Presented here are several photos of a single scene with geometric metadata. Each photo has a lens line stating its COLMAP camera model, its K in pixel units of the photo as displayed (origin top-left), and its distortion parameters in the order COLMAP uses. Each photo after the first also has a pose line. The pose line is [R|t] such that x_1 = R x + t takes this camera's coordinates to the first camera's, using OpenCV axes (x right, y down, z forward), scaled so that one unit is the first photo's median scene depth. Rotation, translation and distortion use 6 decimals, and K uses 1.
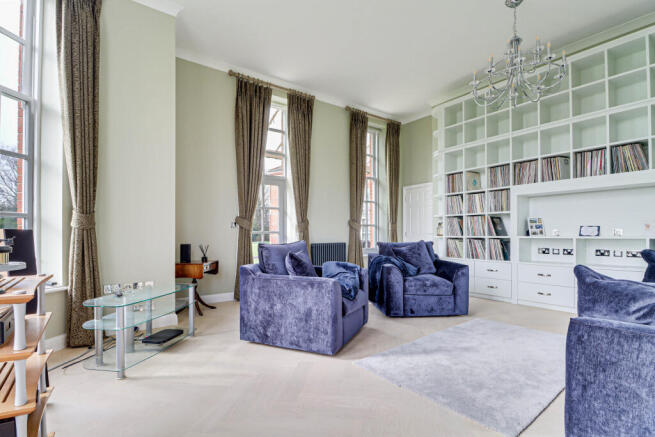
lens RADIAL K [[304.3, 0, 327.5], [0, 304.3, 218.5], [0, 0, 1]] dist [-0.000283, -0.010147]
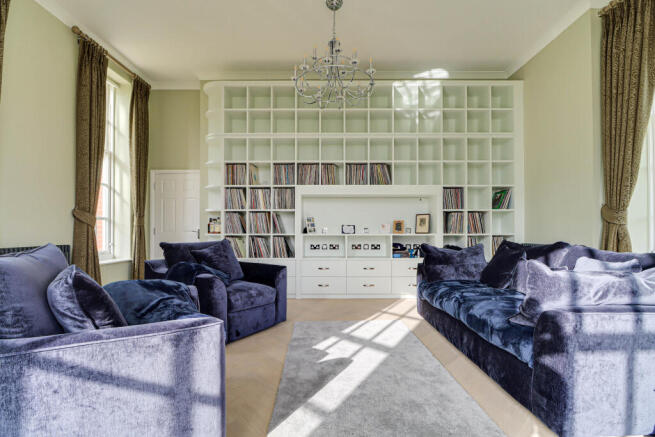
lens RADIAL K [[304.3, 0, 327.5], [0, 304.3, 218.5], [0, 0, 1]] dist [-0.000283, -0.010147]
pose [[0.588958, 0.037064, 0.807313, -0.157473], [-0.041291, 0.999023, -0.015742, 0.017632], [-0.807108, -0.024063, 0.589914, 0.290503]]
